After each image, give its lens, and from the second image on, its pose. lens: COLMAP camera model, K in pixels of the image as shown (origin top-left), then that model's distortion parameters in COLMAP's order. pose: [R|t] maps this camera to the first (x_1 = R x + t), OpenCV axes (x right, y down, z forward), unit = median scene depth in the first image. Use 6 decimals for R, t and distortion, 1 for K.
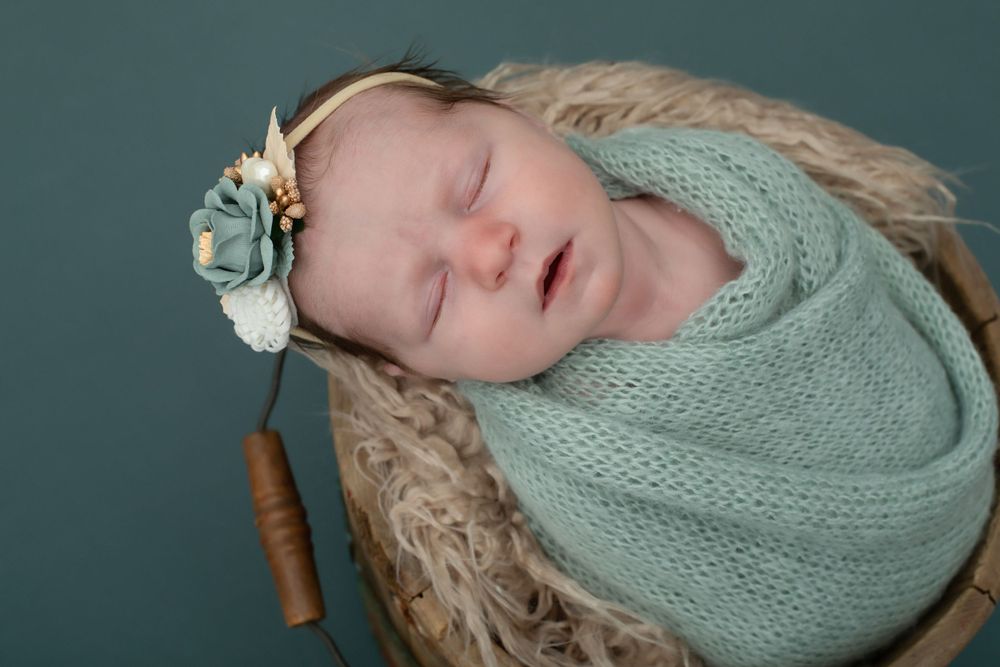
lens RADIAL K [[1579.8, 0, 500.0], [0, 1579.8, 333.5], [0, 0, 1]] dist [-0.120768, -0.091907]
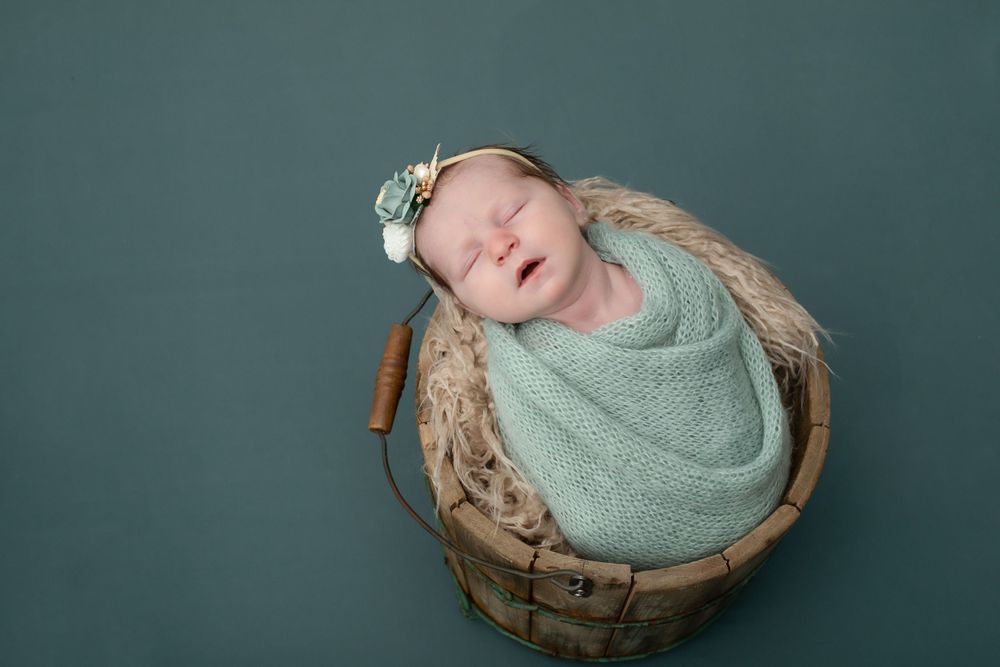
lens RADIAL K [[1579.8, 0, 500.0], [0, 1579.8, 333.5], [0, 0, 1]] dist [-0.120768, -0.091907]
pose [[0.884958, 0.368354, -0.284892, 0.527317], [-0.392014, 0.919507, -0.028824, 0.093529], [0.251343, 0.137190, 0.958126, -0.772406]]
